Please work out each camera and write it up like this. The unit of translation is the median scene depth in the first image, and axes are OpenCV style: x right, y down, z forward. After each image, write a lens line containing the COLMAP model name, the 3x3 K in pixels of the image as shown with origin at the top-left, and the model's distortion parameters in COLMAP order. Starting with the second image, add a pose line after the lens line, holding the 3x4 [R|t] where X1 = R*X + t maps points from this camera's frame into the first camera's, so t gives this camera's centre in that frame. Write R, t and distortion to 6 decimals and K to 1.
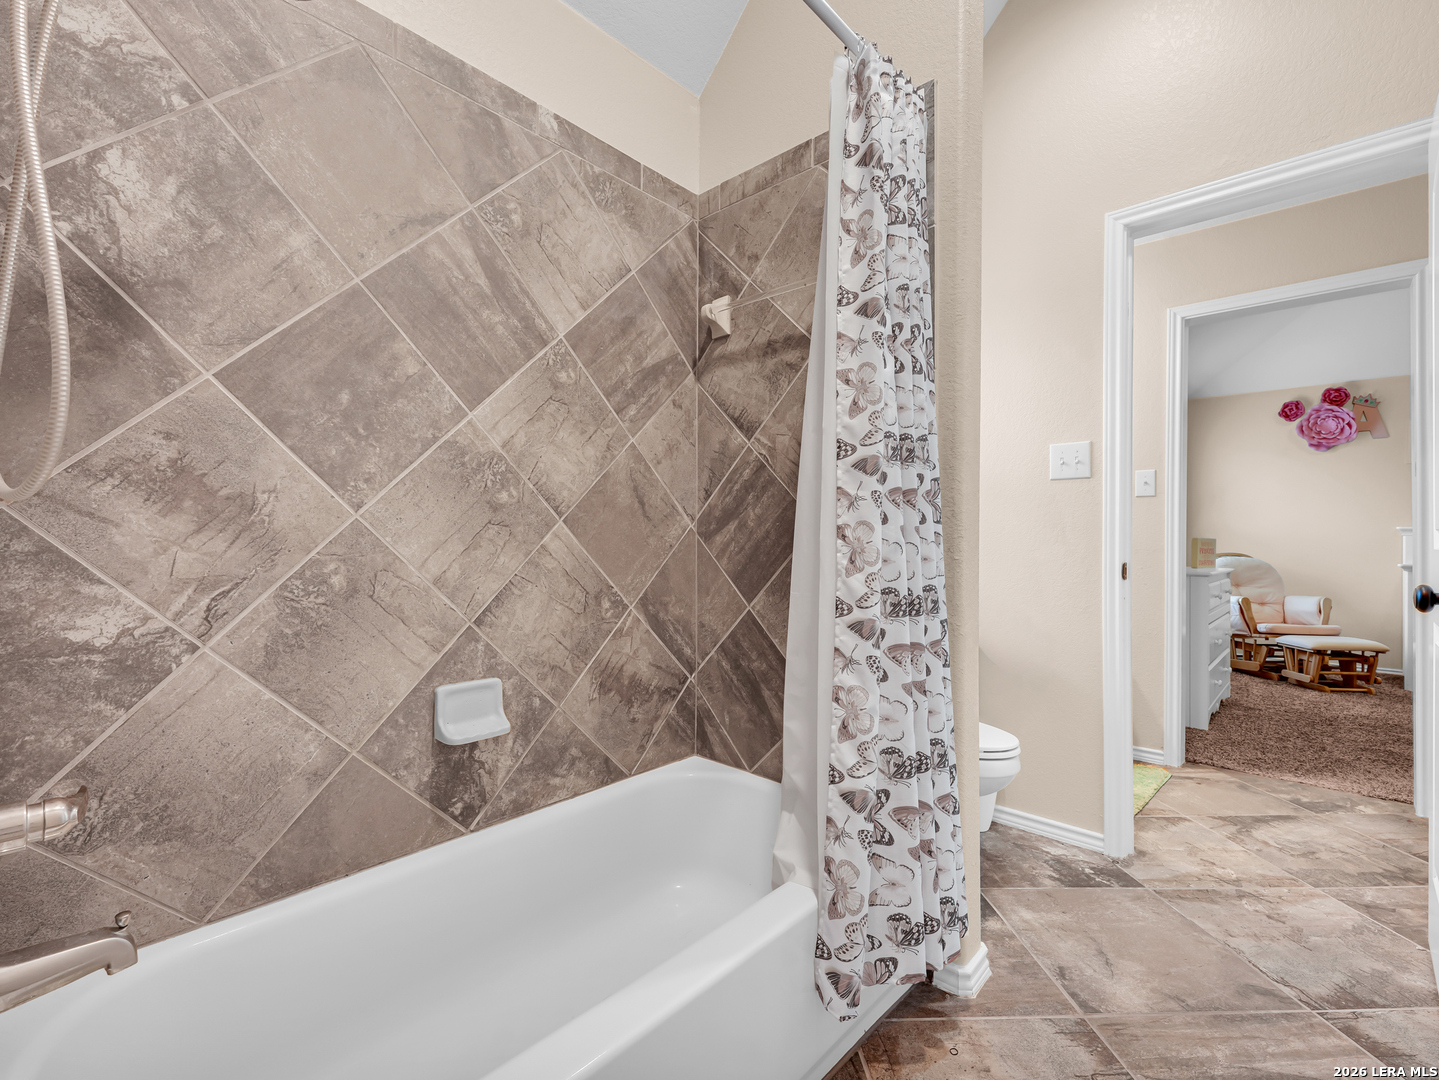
lens RADIAL K [[693.5, 0, 711.6], [0, 693.5, 539.4], [0, 0, 1]] dist [0.020551, -0.010093]
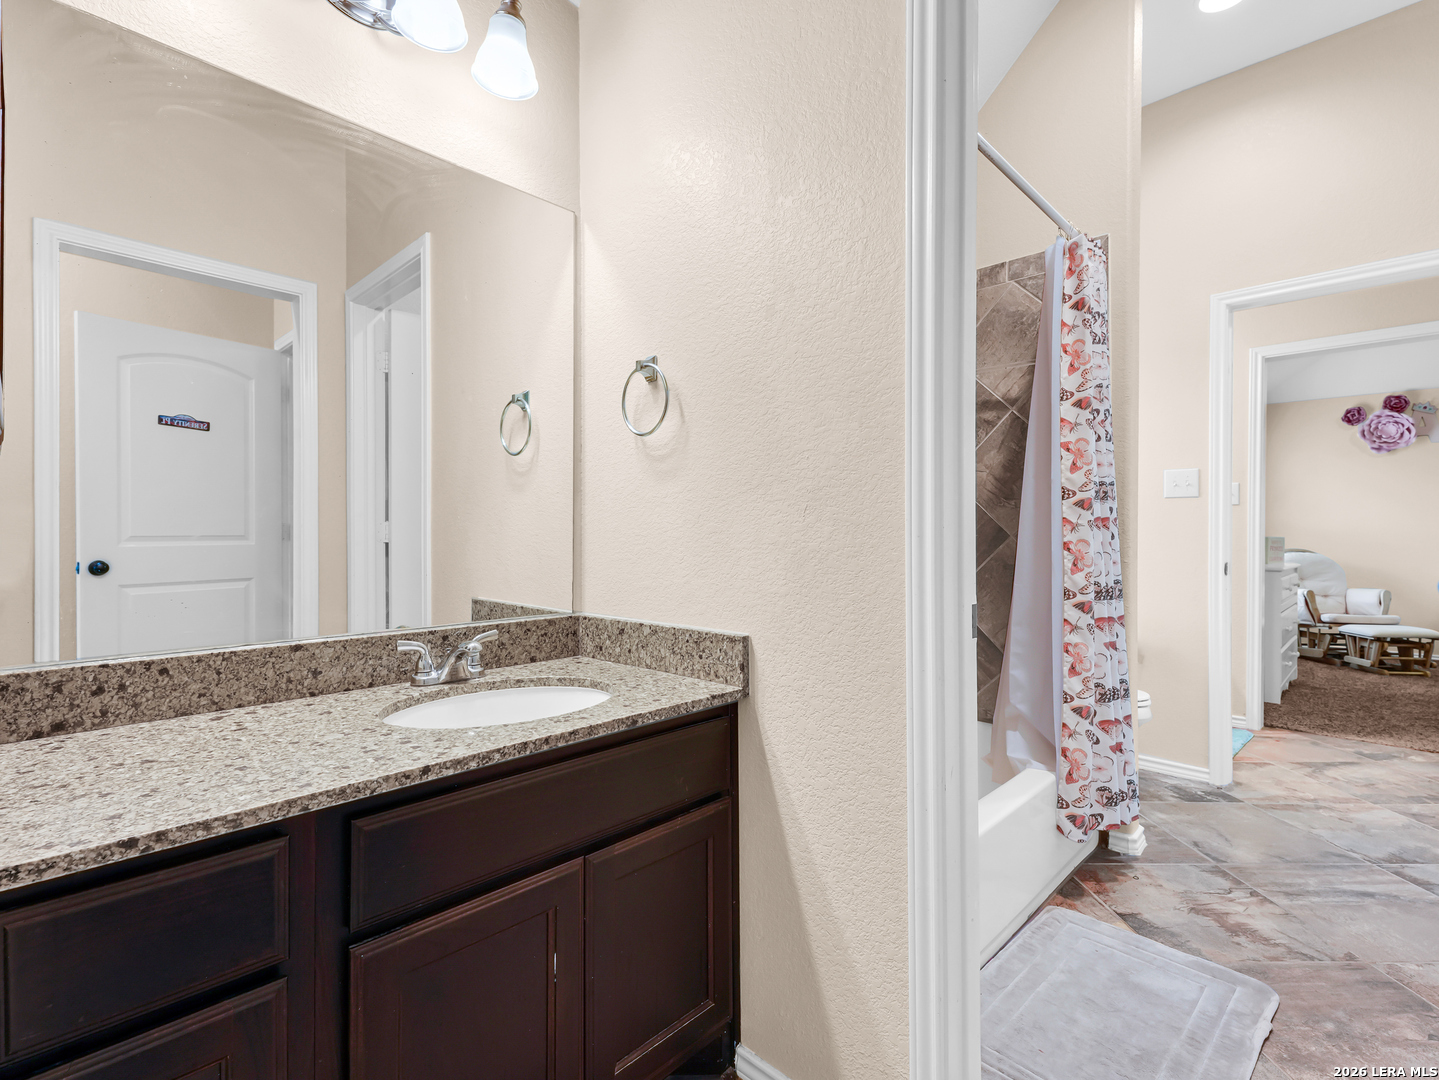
lens RADIAL K [[693.5, 0, 732.1], [0, 693.5, 538.6], [0, 0, 1]] dist [0.020551, -0.010093]
pose [[0.999483, -0.002911, -0.032012, -0.469166], [0.003139, 0.999970, 0.007060, -0.037014], [0.031990, -0.007156, 0.999463, -0.545730]]
